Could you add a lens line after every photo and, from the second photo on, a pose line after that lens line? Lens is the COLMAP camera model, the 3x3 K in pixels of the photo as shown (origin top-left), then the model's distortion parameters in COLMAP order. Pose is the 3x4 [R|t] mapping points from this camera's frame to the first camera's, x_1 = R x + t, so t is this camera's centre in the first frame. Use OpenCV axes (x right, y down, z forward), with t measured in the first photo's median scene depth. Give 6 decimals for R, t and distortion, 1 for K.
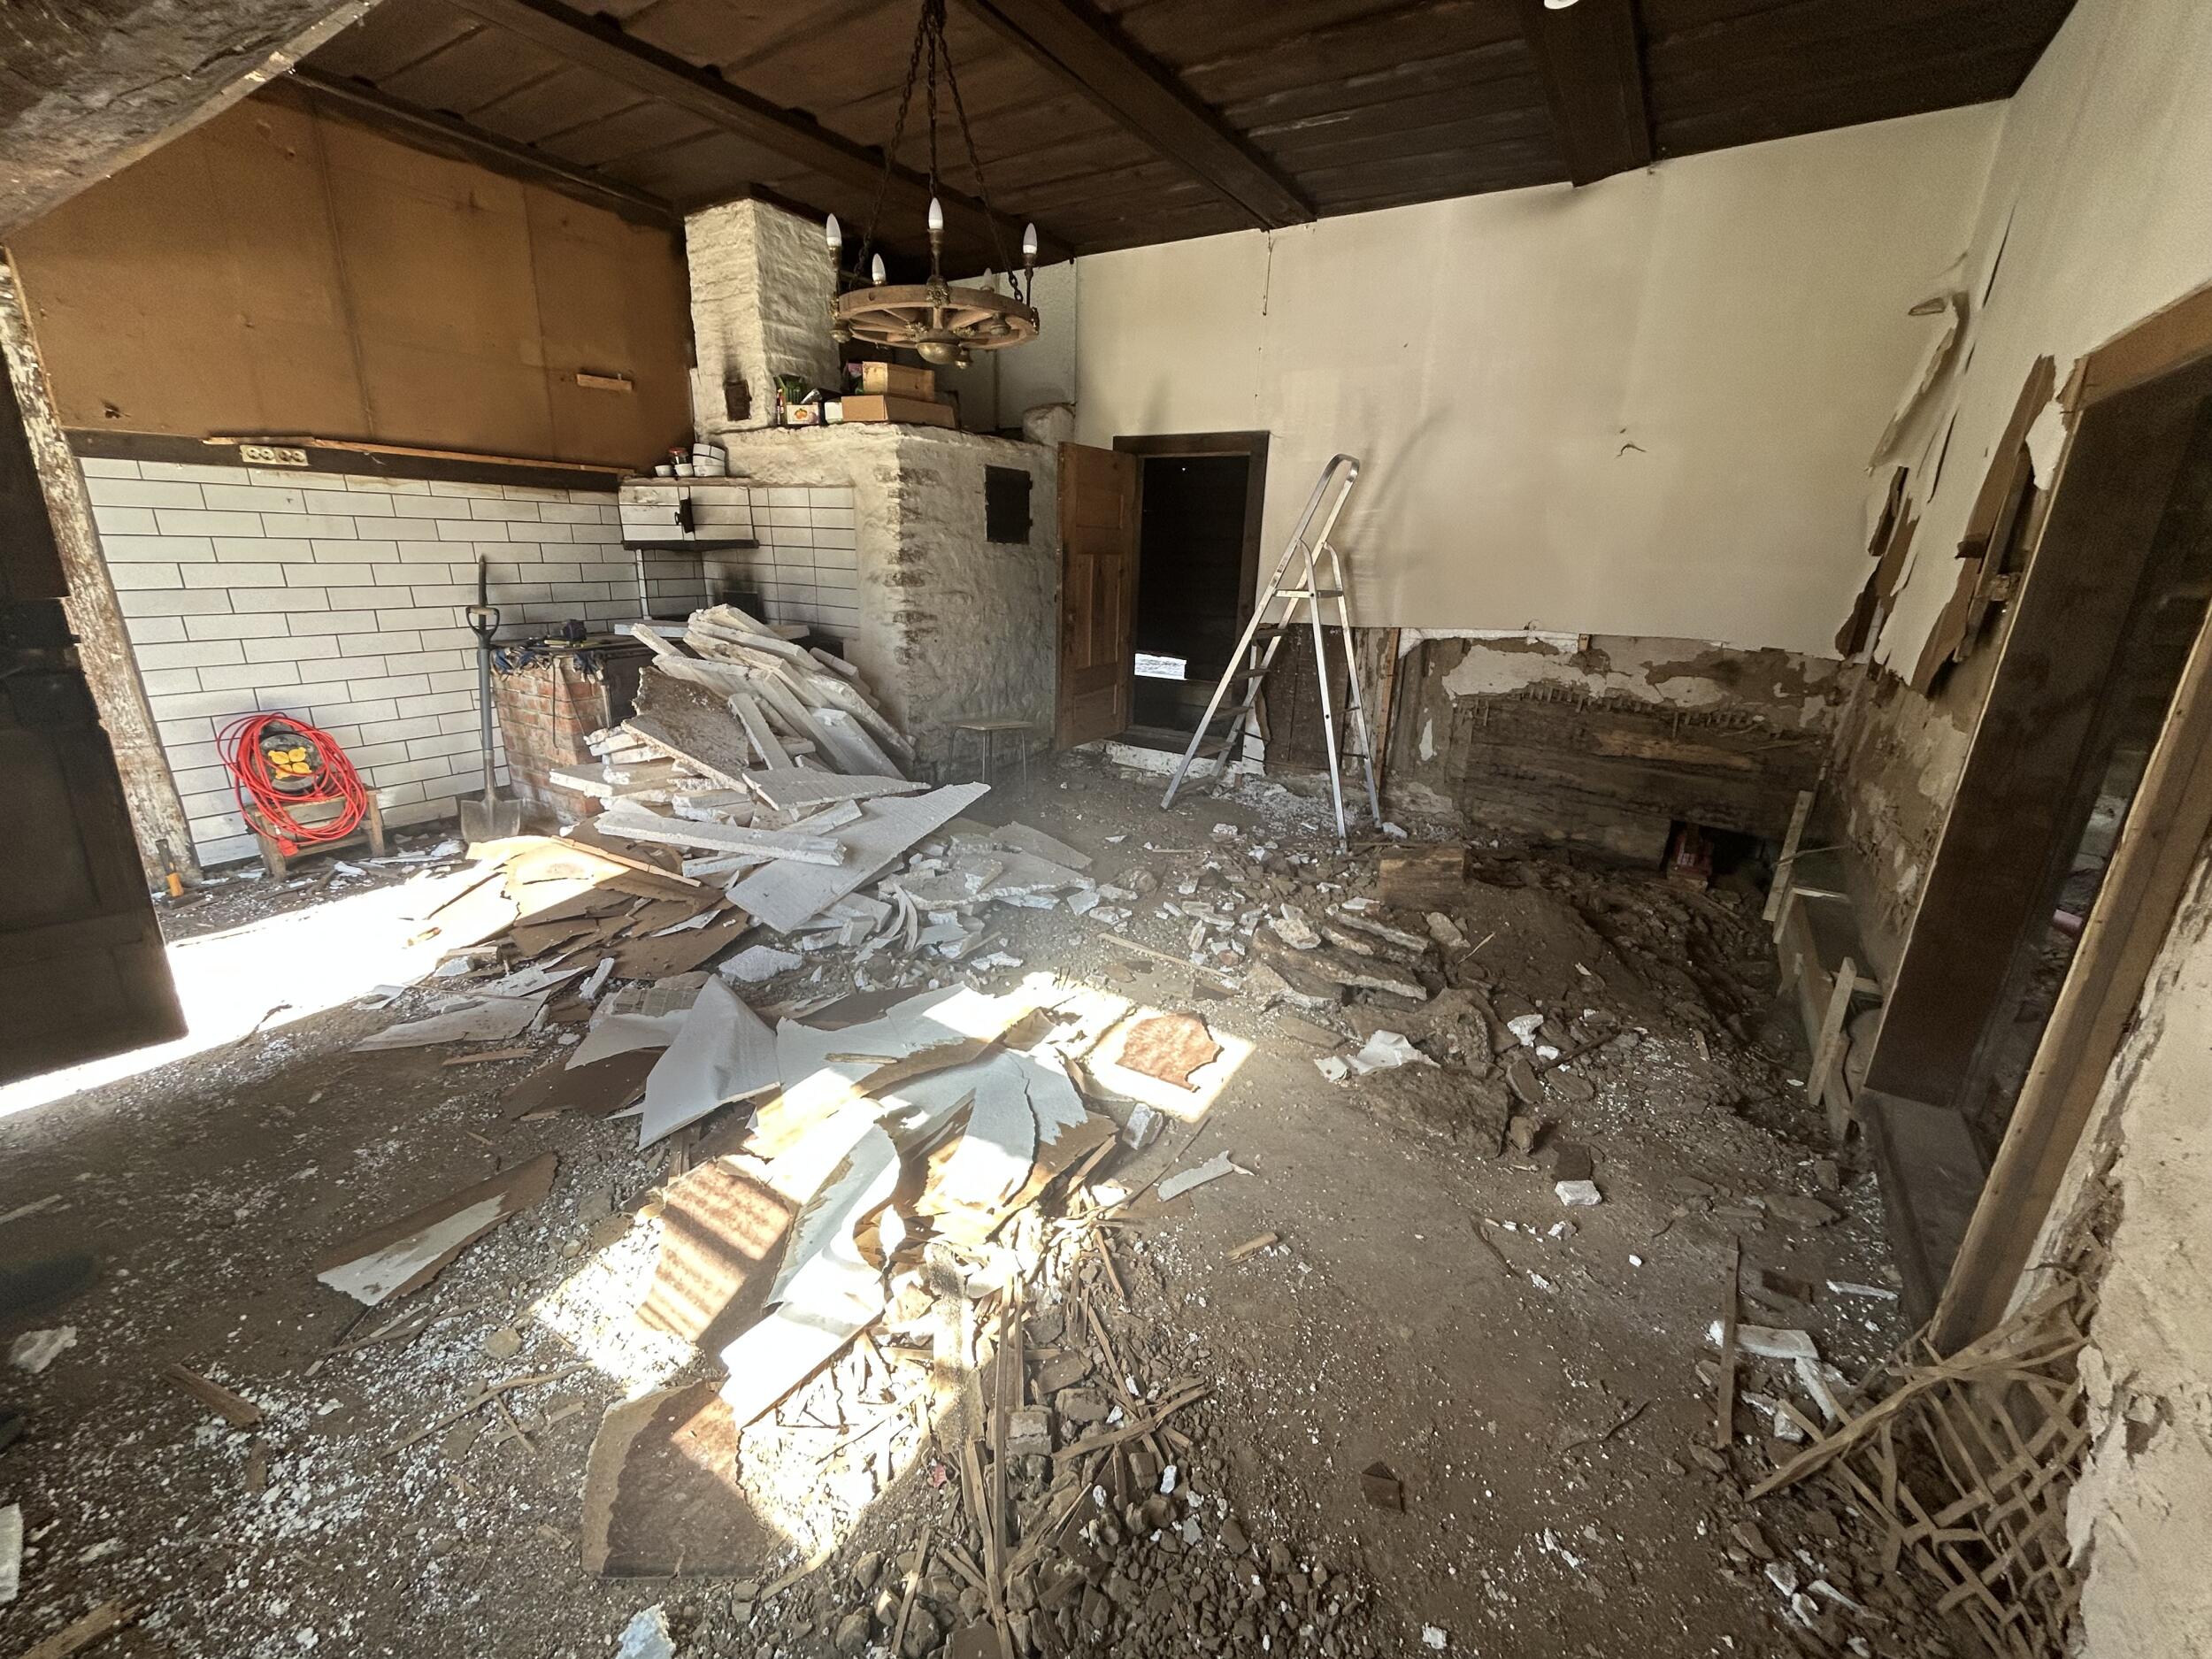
lens RADIAL K [[882.6, 0, 1108.7], [0, 882.6, 819.5], [0, 0, 1]] dist [0.001808, 0.000377]
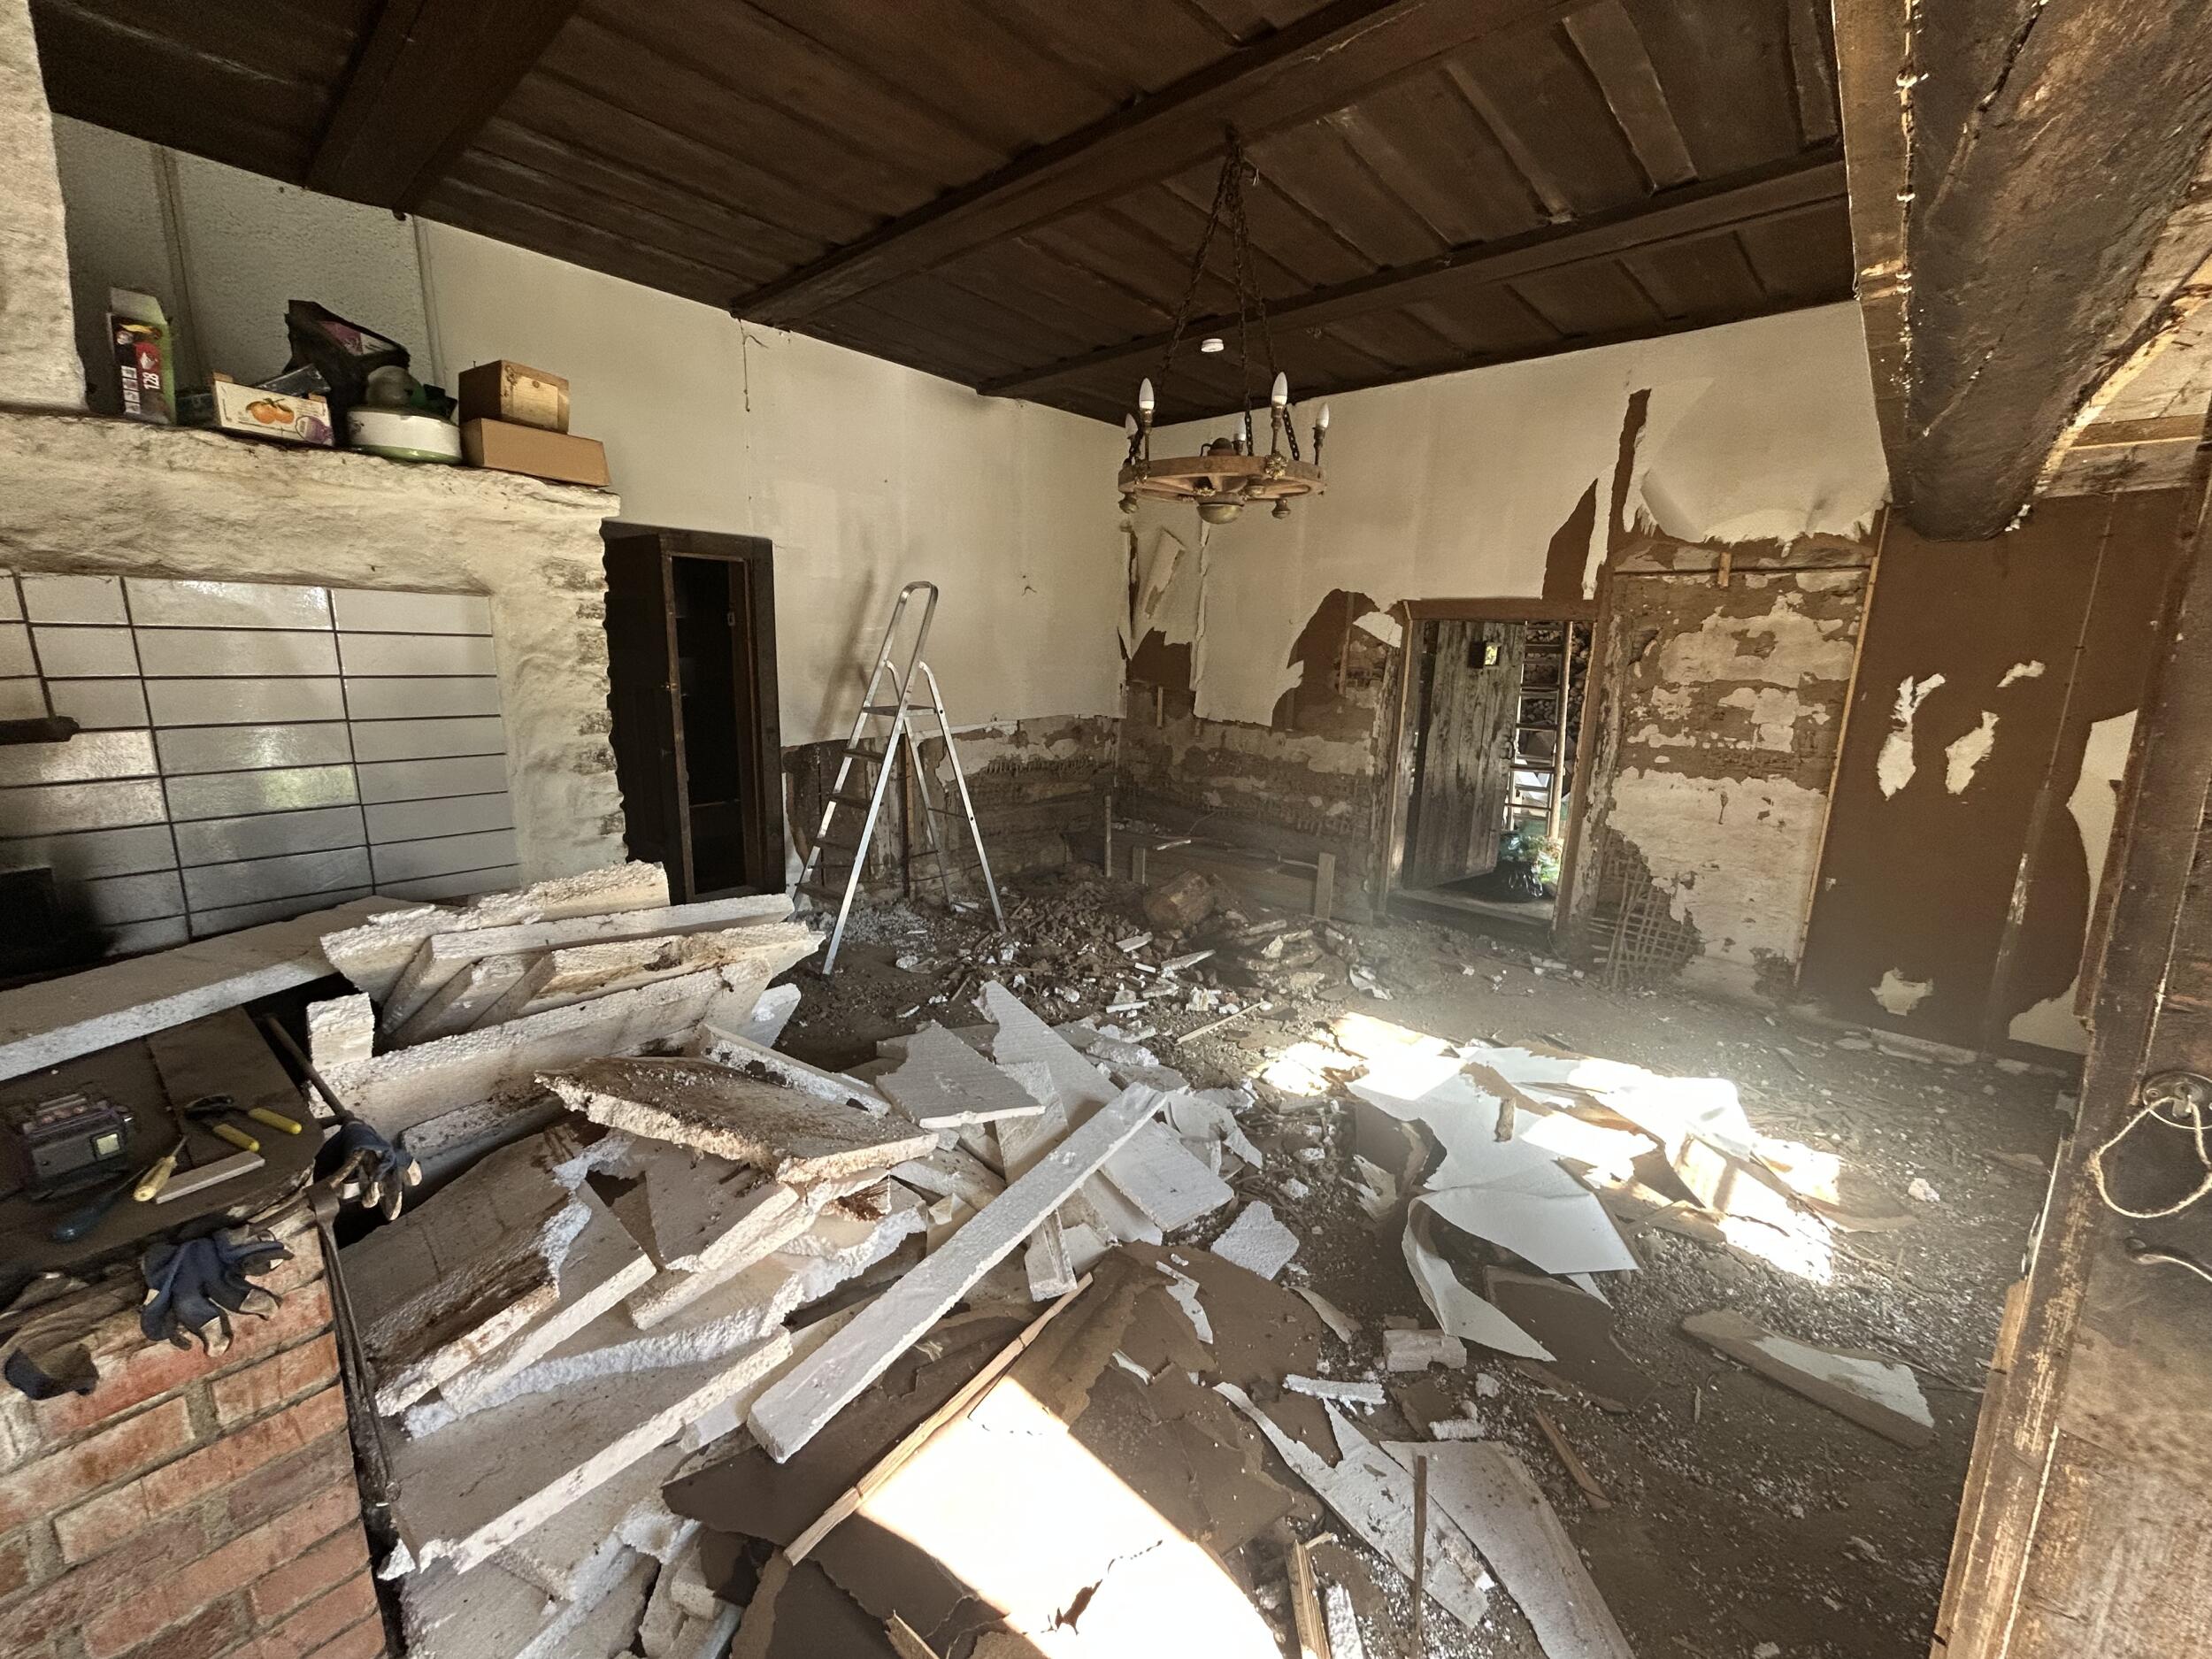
lens RADIAL K [[882.6, 0, 1100.2], [0, 882.6, 825.9], [0, 0, 1]] dist [0.001808, 0.000377]
pose [[0.160468, -0.224676, 0.961130, -0.747831], [0.280522, 0.943976, 0.173831, -0.246490], [-0.946339, 0.241724, 0.214504, 0.607818]]
